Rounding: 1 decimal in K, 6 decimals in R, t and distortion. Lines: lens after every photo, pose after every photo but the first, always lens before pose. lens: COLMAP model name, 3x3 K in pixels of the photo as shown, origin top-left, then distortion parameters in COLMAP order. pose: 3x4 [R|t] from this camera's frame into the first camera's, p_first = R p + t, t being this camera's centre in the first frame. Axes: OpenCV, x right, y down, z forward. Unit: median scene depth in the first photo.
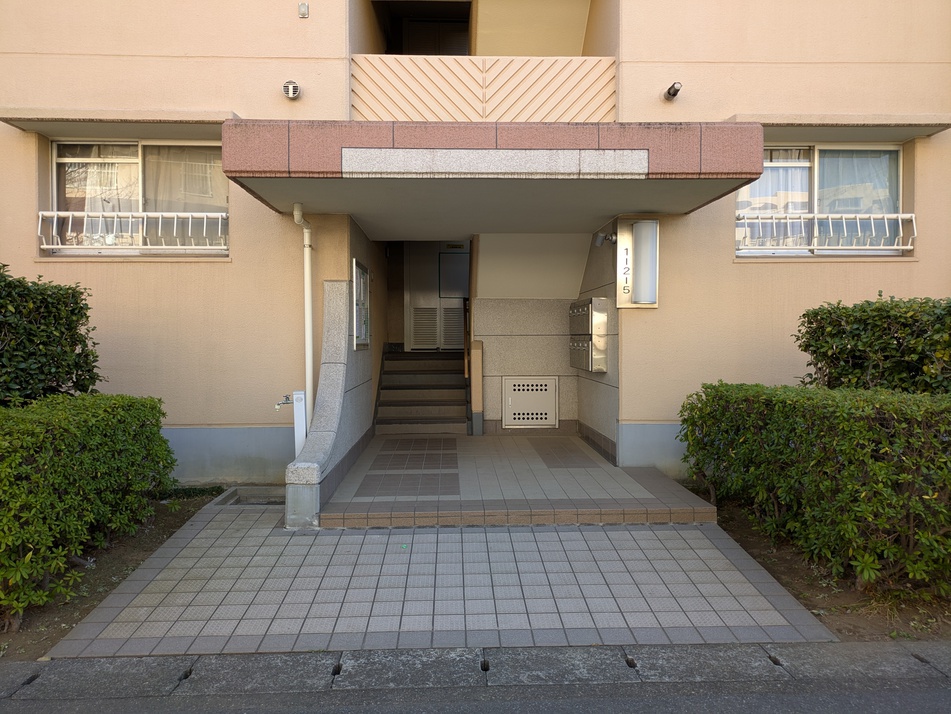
lens RADIAL K [[741.6, 0, 475.5], [0, 741.6, 357.0], [0, 0, 1]] dist [0.044007, -0.010602]
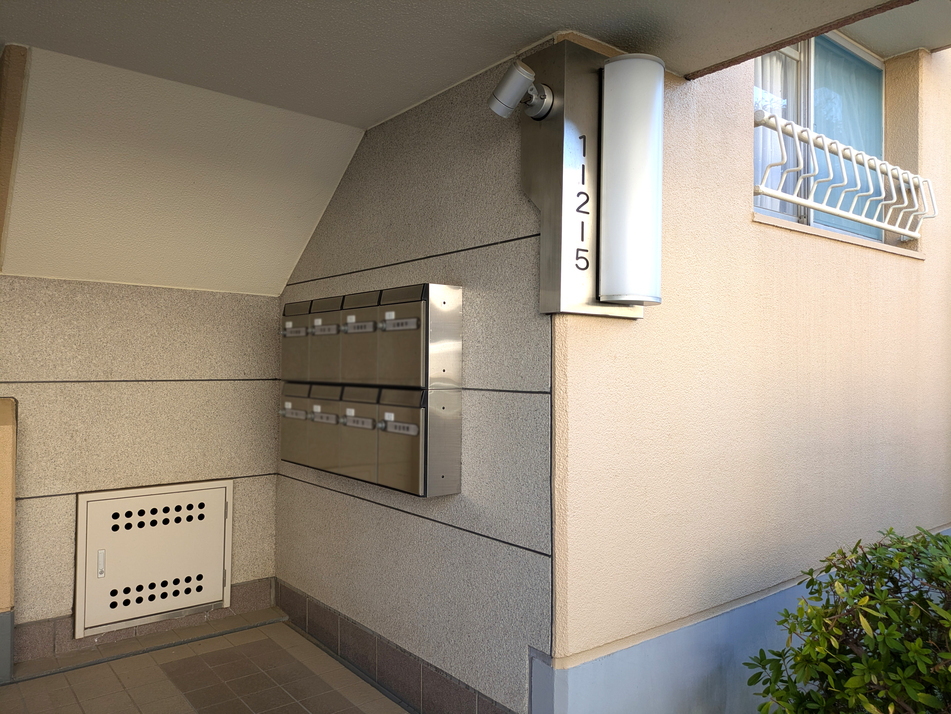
lens RADIAL K [[741.6, 0, 475.5], [0, 741.6, 357.0], [0, 0, 1]] dist [0.044007, -0.010602]
pose [[0.811528, 0.013793, 0.584151, -0.022187], [0.006813, 0.999430, -0.033063, -0.027871], [-0.584274, 0.030812, 0.810971, 0.584481]]
